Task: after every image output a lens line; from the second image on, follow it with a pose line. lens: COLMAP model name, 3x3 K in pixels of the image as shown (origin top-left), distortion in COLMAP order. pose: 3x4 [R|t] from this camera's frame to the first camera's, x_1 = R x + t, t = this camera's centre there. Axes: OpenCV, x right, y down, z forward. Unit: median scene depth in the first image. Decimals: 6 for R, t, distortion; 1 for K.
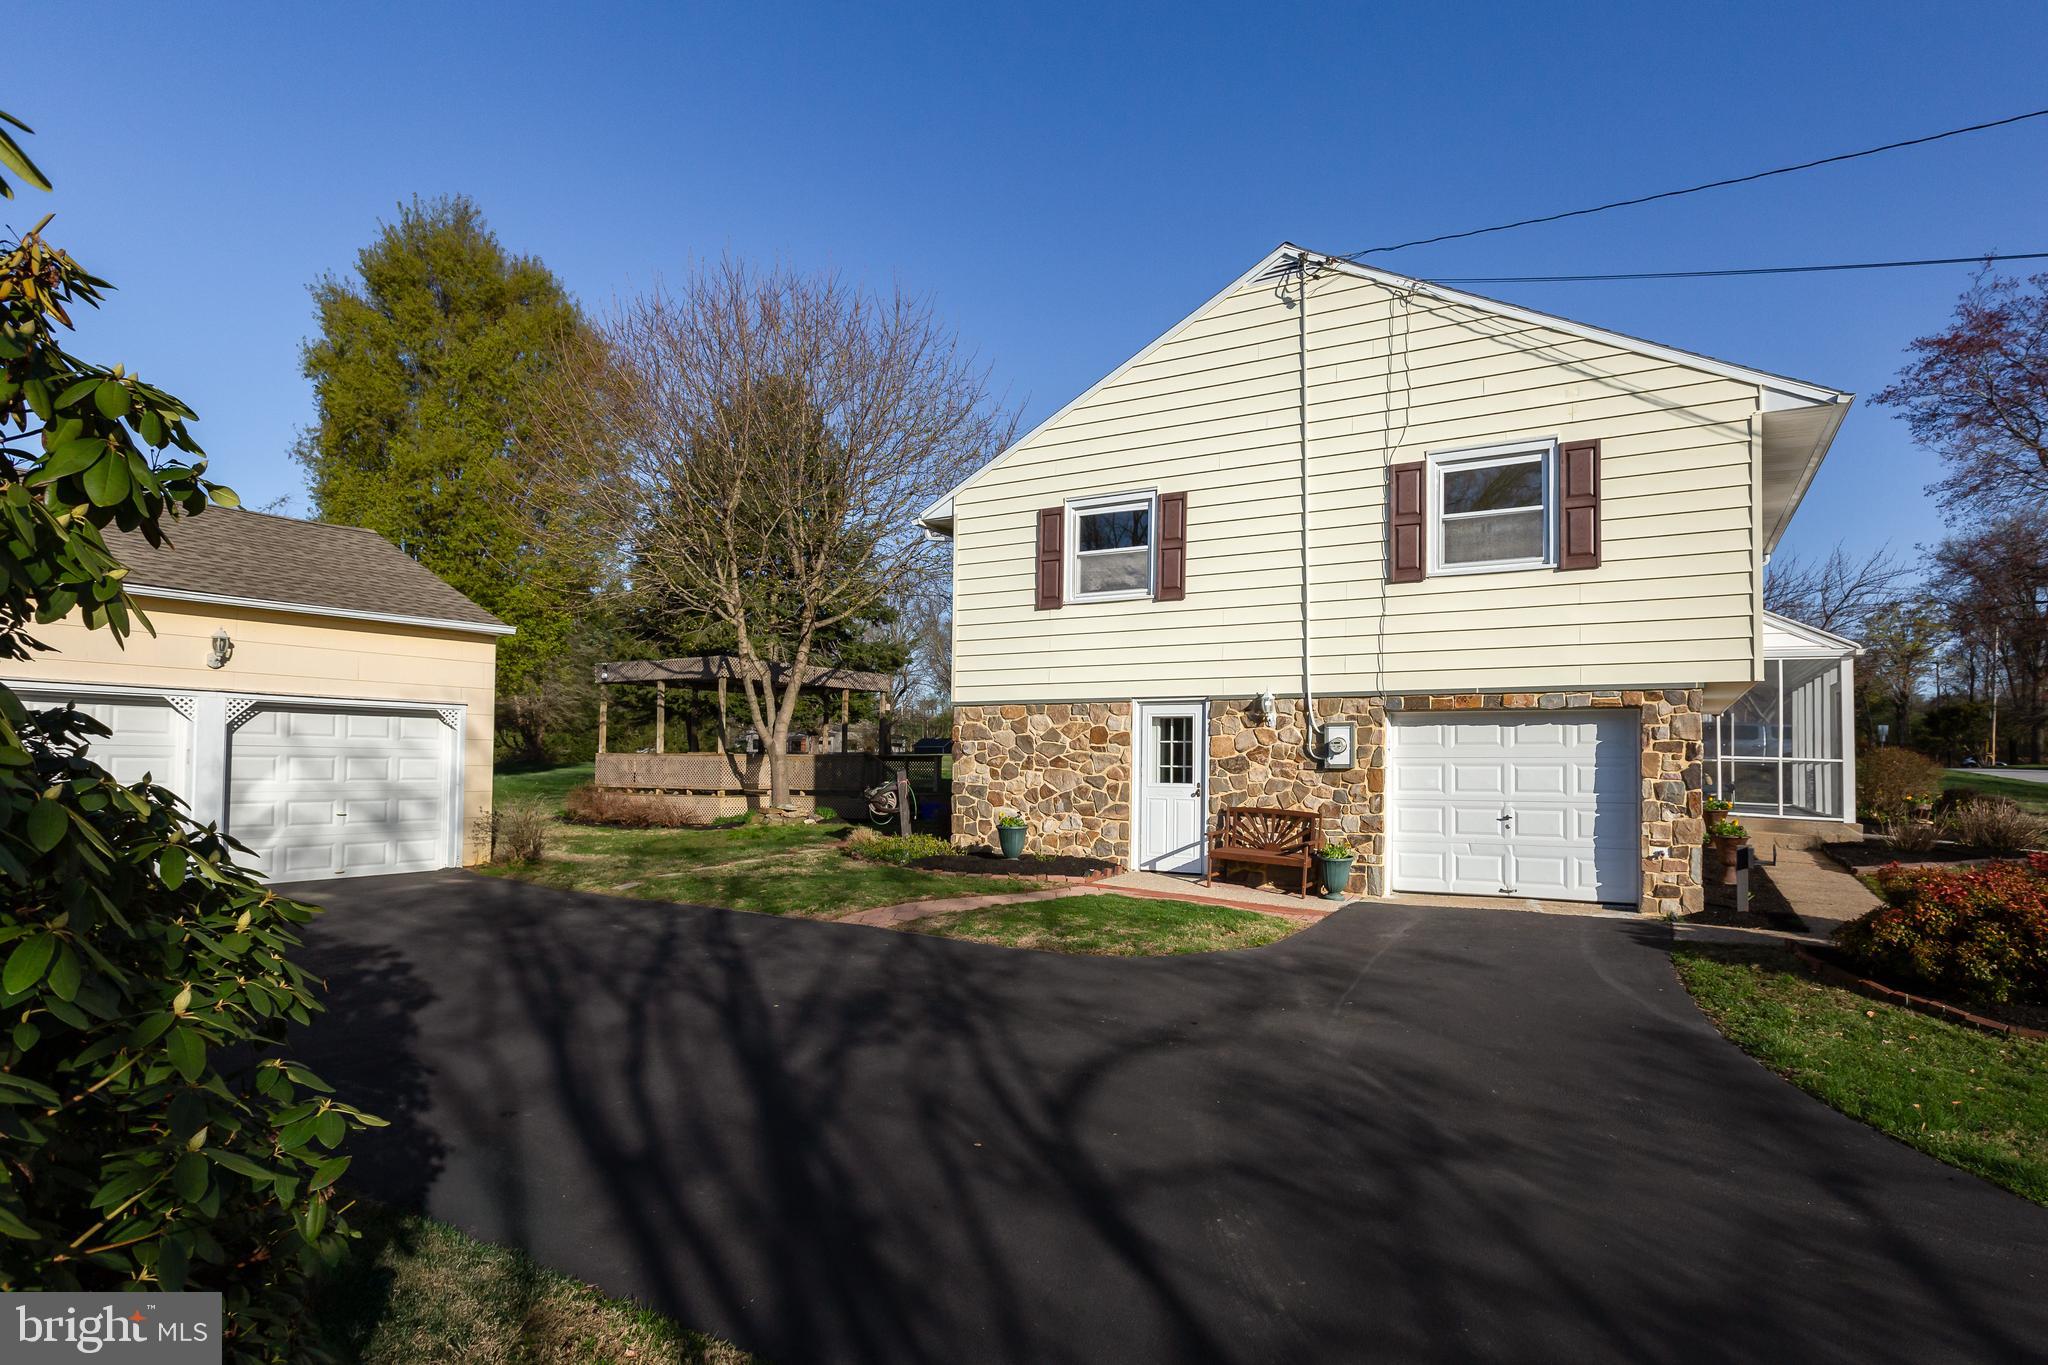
lens RADIAL K [[942.9, 0, 1032.0], [0, 942.9, 728.4], [0, 0, 1]] dist [-0.002040, -0.000310]
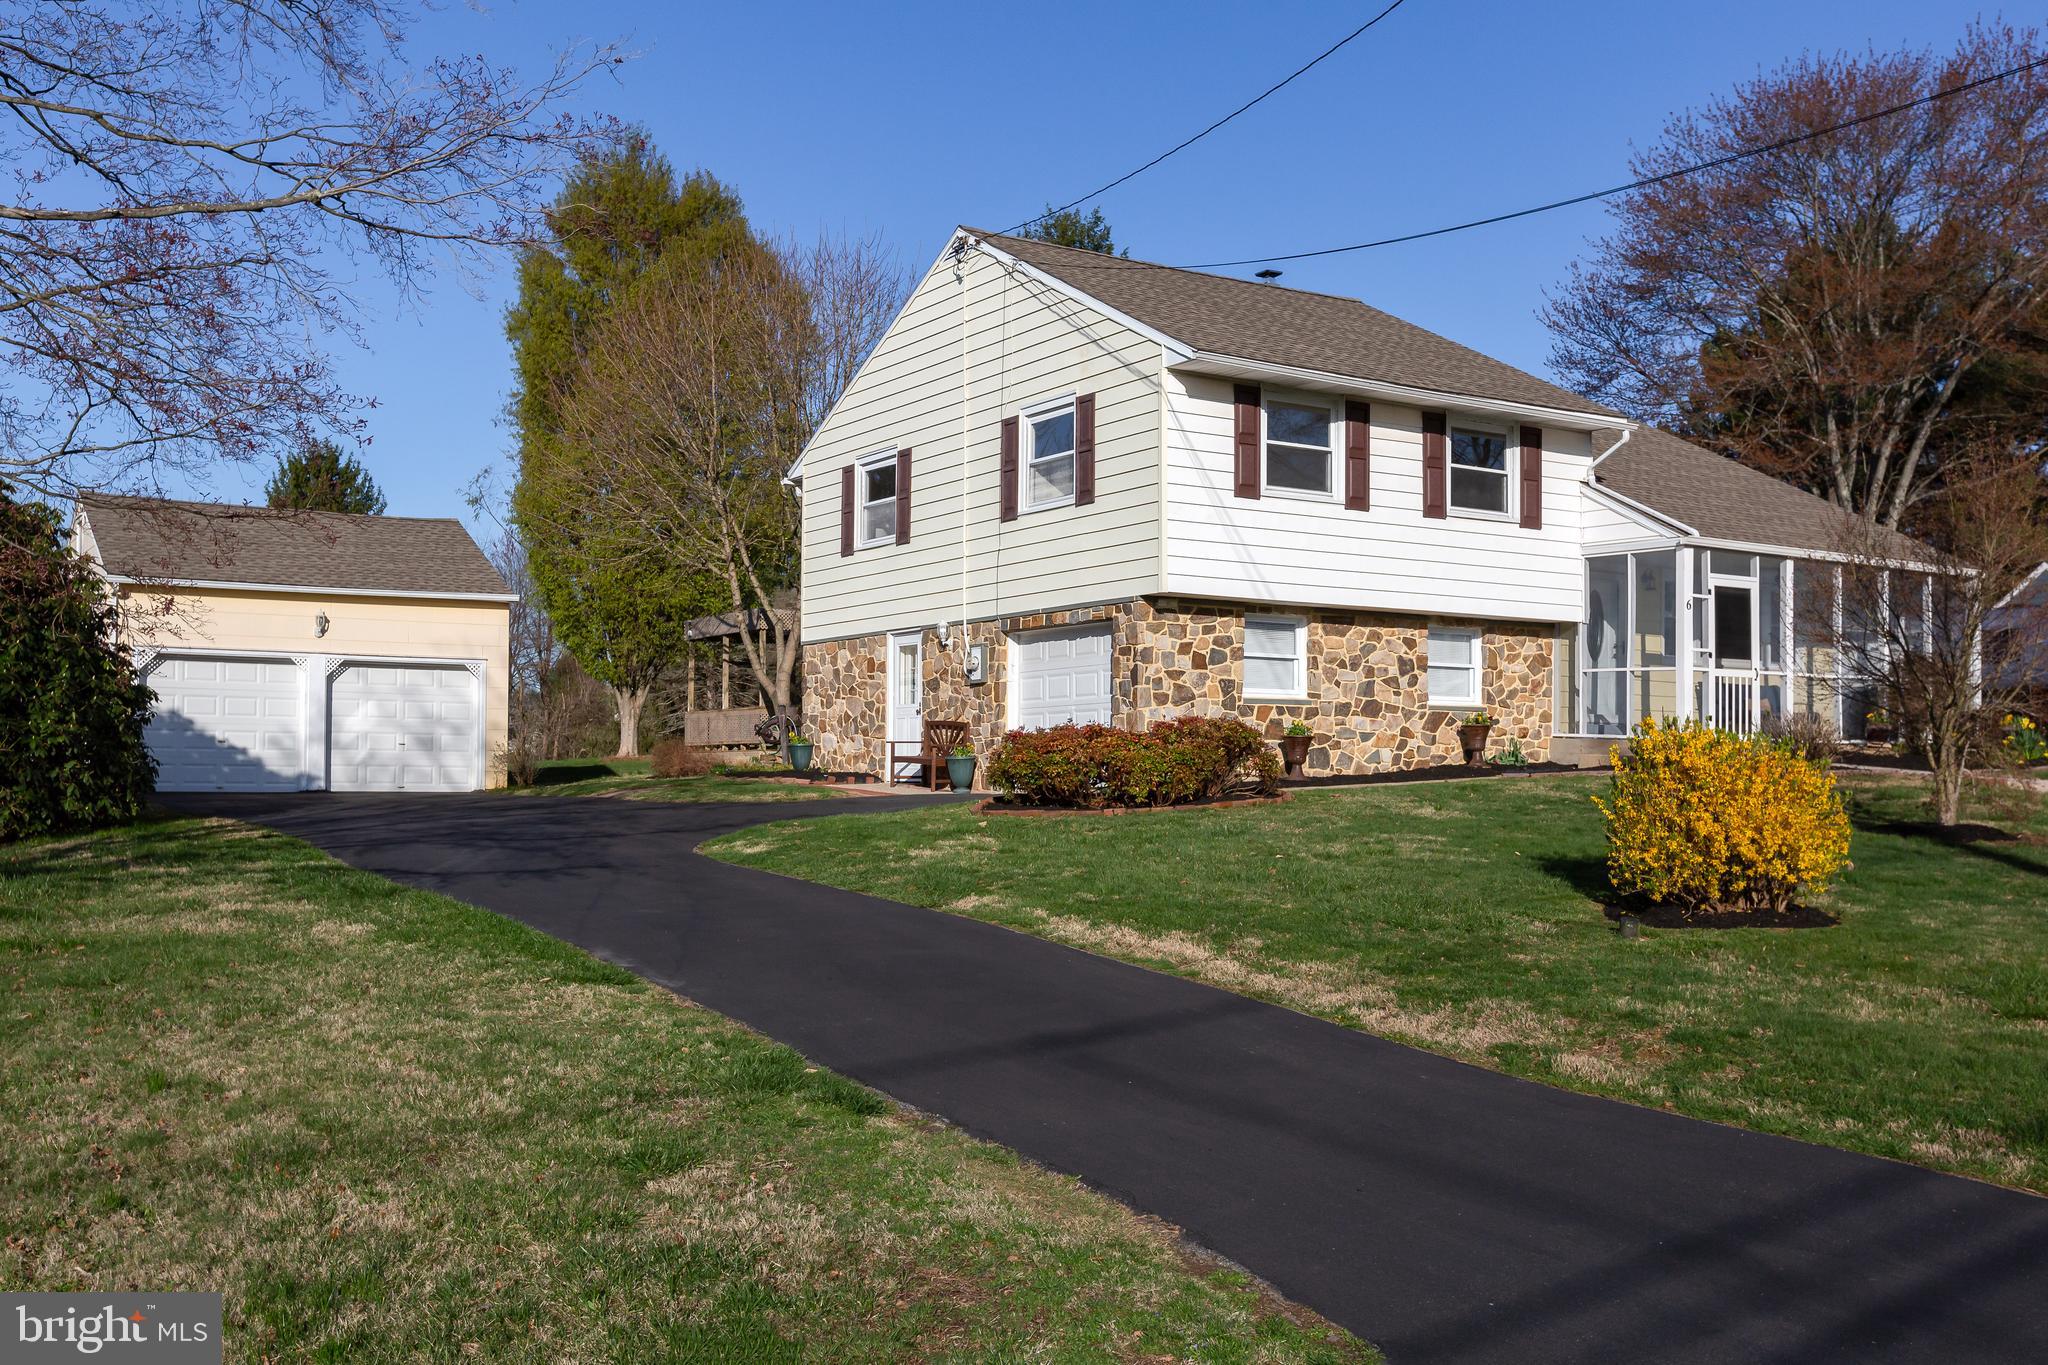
lens RADIAL K [[1914.5, 0, 1025.1], [0, 1914.5, 685.5], [0, 0, 1]] dist [0.067517, 0.000000]
pose [[0.858935, -0.029099, -0.511257, 1.443917], [0.016407, 0.999435, -0.029319, 0.105442], [0.511821, 0.016795, 0.858928, -0.906833]]
